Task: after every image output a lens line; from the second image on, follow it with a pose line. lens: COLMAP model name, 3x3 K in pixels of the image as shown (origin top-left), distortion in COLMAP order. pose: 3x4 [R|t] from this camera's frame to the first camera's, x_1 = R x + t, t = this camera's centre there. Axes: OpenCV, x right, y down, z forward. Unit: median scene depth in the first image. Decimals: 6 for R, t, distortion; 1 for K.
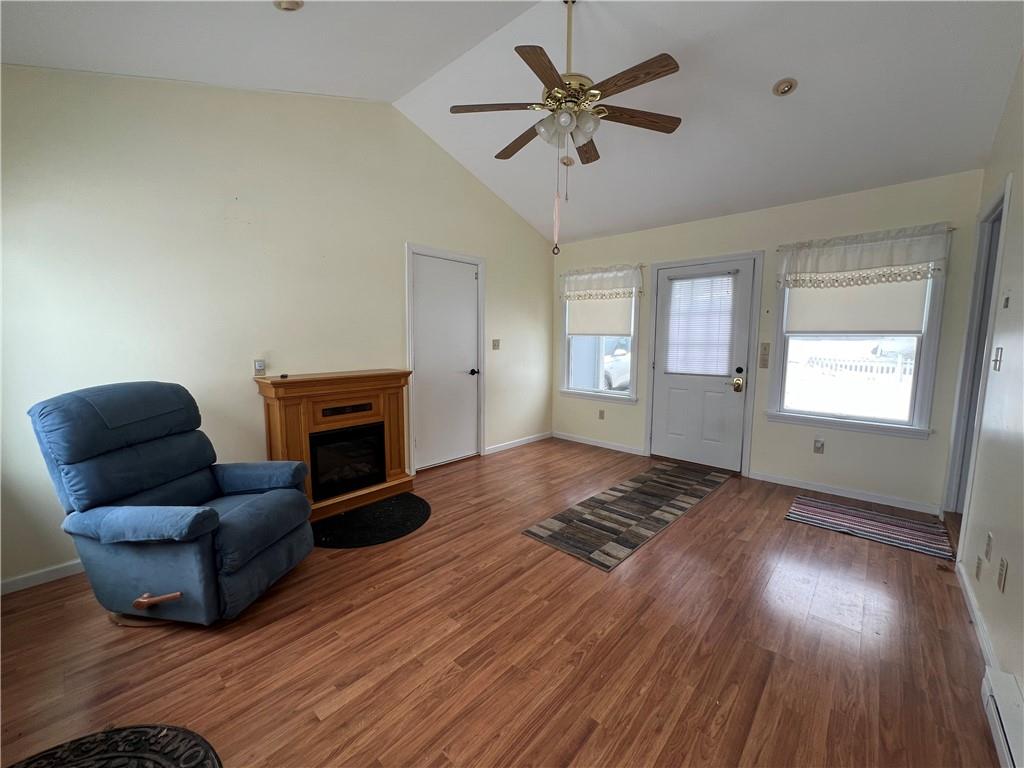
lens RADIAL K [[411.7, 0, 512.0], [0, 411.7, 384.0], [0, 0, 1]] dist [-0.001820, 0.000140]
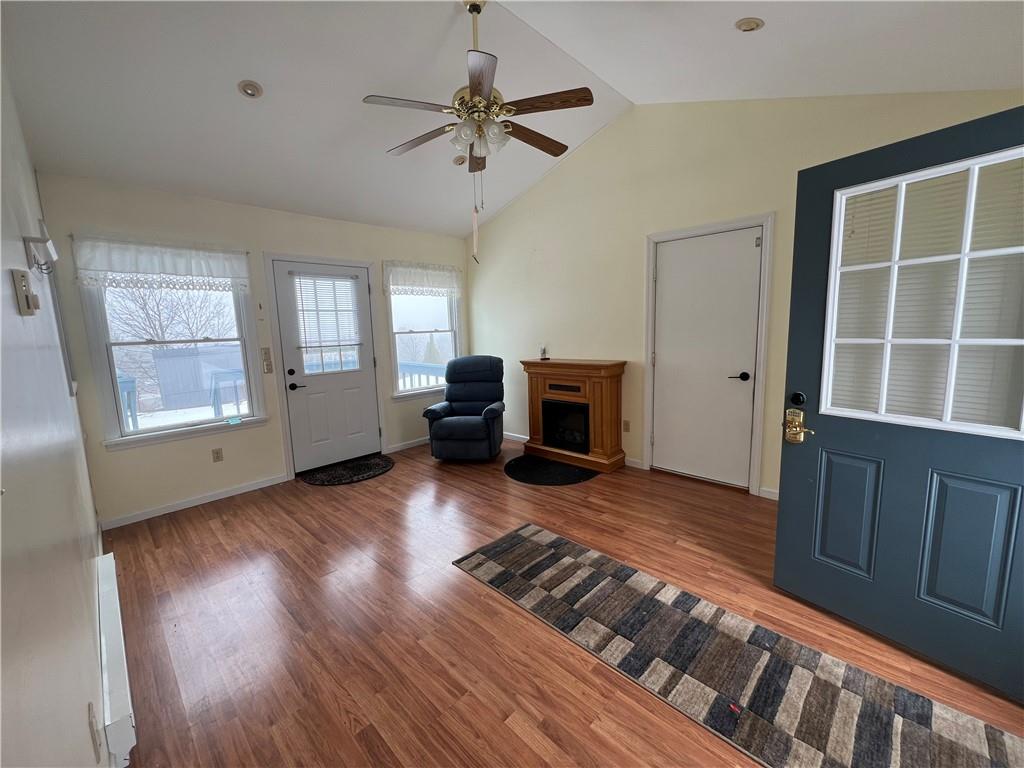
lens RADIAL K [[411.7, 0, 512.0], [0, 411.7, 384.0], [0, 0, 1]] dist [-0.001820, 0.000140]
pose [[-0.032665, 0.131384, -0.990793, 0.923307], [-0.082190, 0.987612, 0.133672, -0.113891], [0.996081, 0.085800, -0.021461, 0.861991]]
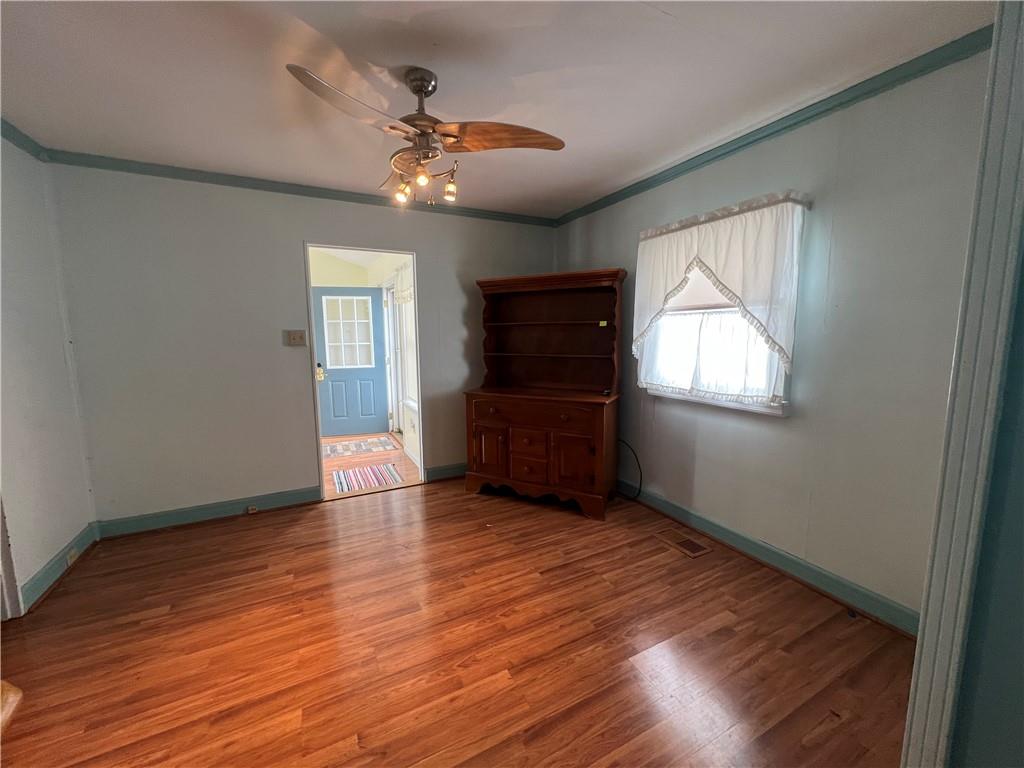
lens RADIAL K [[411.7, 0, 512.0], [0, 411.7, 384.0], [0, 0, 1]] dist [-0.001820, 0.000140]
pose [[0.935707, 0.030817, -0.351429, 1.702129], [-0.026631, 0.999505, 0.016739, -0.013698], [0.351771, -0.006304, 0.936065, -0.093860]]
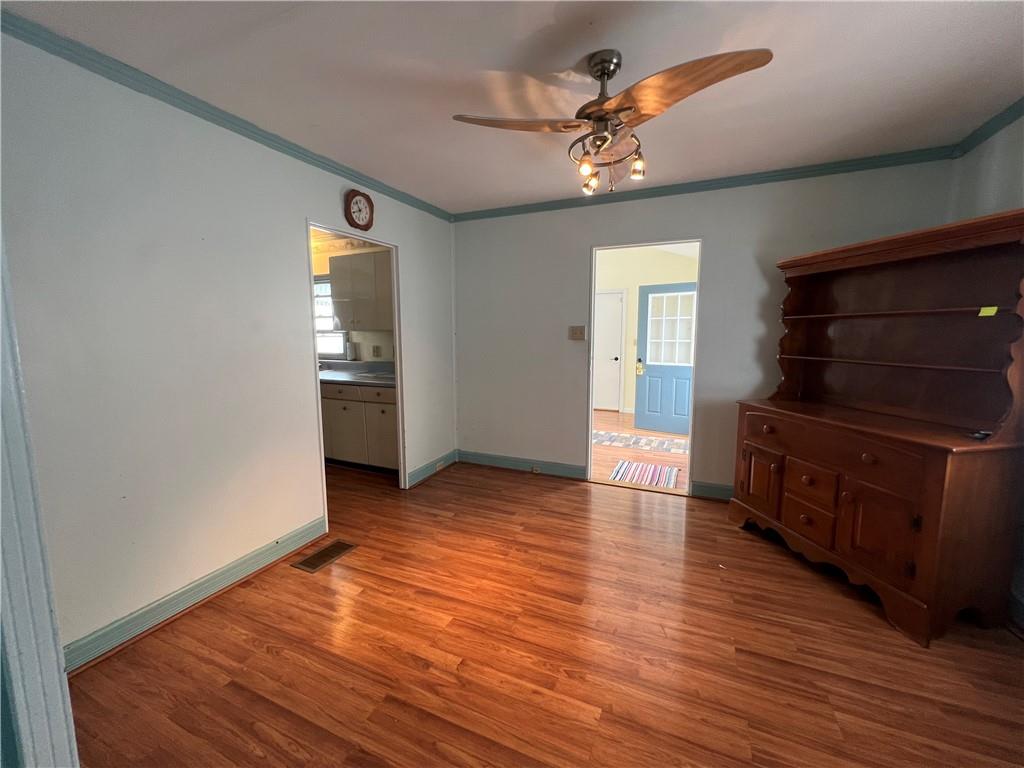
lens RADIAL K [[411.7, 0, 512.0], [0, 411.7, 384.0], [0, 0, 1]] dist [-0.001820, 0.000140]
pose [[0.303408, 0.111247, -0.946344, 1.906670], [-0.103709, 0.991117, 0.083259, -0.031427], [0.947200, 0.072883, 0.312250, 0.149935]]
